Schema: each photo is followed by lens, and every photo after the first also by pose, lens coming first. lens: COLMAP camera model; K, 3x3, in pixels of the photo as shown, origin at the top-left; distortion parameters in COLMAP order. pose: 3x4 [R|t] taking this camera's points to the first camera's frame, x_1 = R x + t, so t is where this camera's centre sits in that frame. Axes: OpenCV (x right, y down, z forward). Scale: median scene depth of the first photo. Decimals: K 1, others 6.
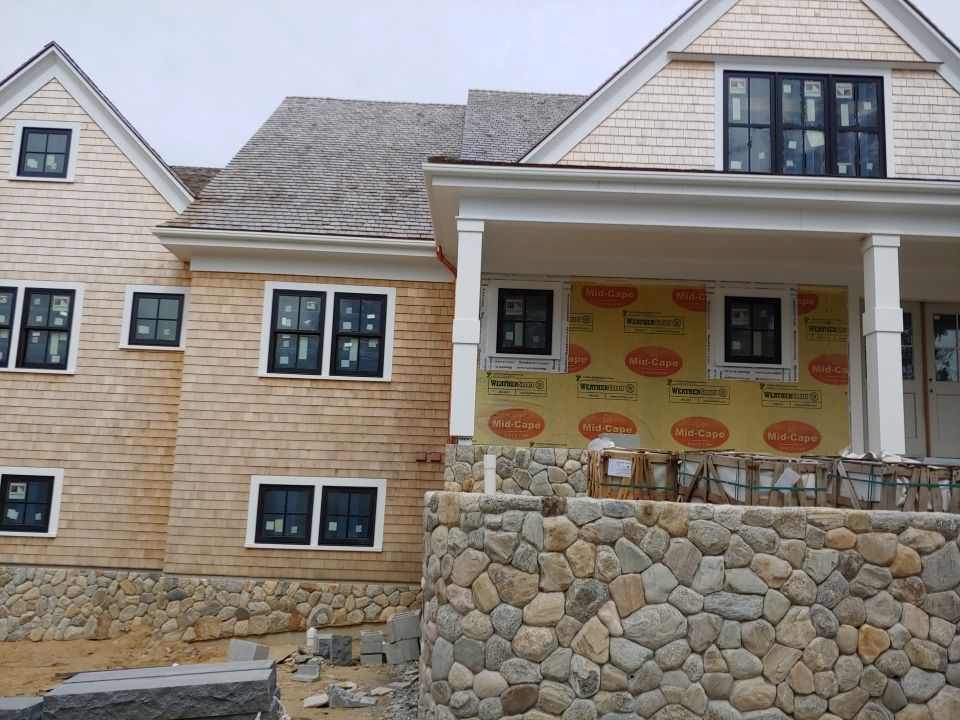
lens RADIAL K [[846.5, 0, 482.1], [0, 846.5, 366.1], [0, 0, 1]] dist [0.053723, -0.076382]
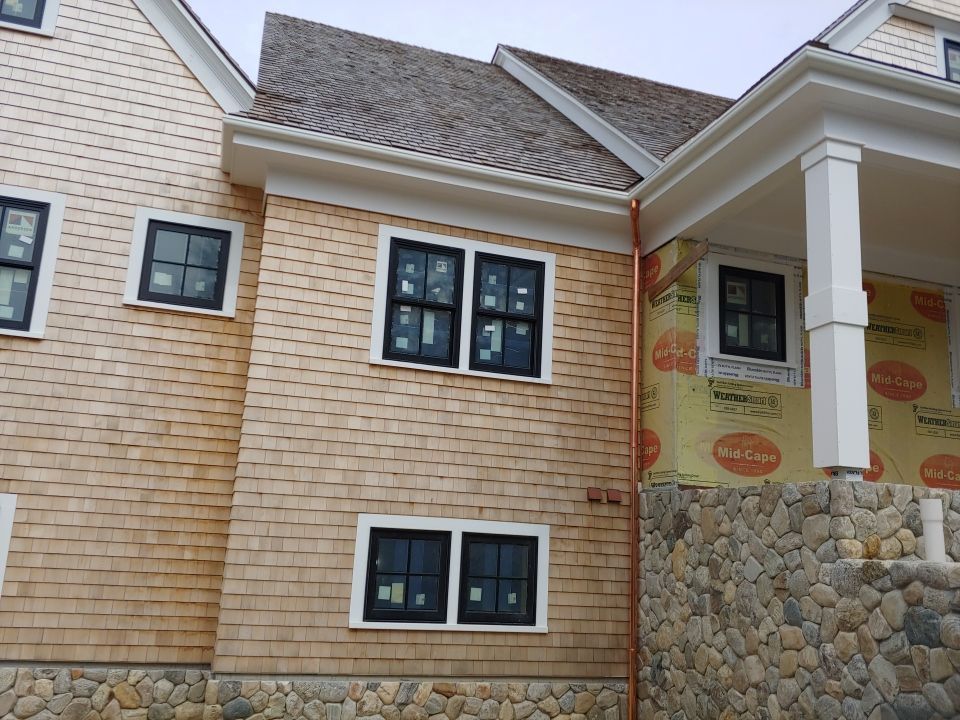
lens RADIAL K [[838.3, 0, 476.4], [0, 838.3, 363.5], [0, 0, 1]] dist [0.125062, -0.222022]
pose [[0.958077, 0.073903, 0.276816, -0.363238], [-0.061892, 0.996733, -0.051891, 0.041066], [-0.279746, 0.032583, 0.959521, 0.344495]]
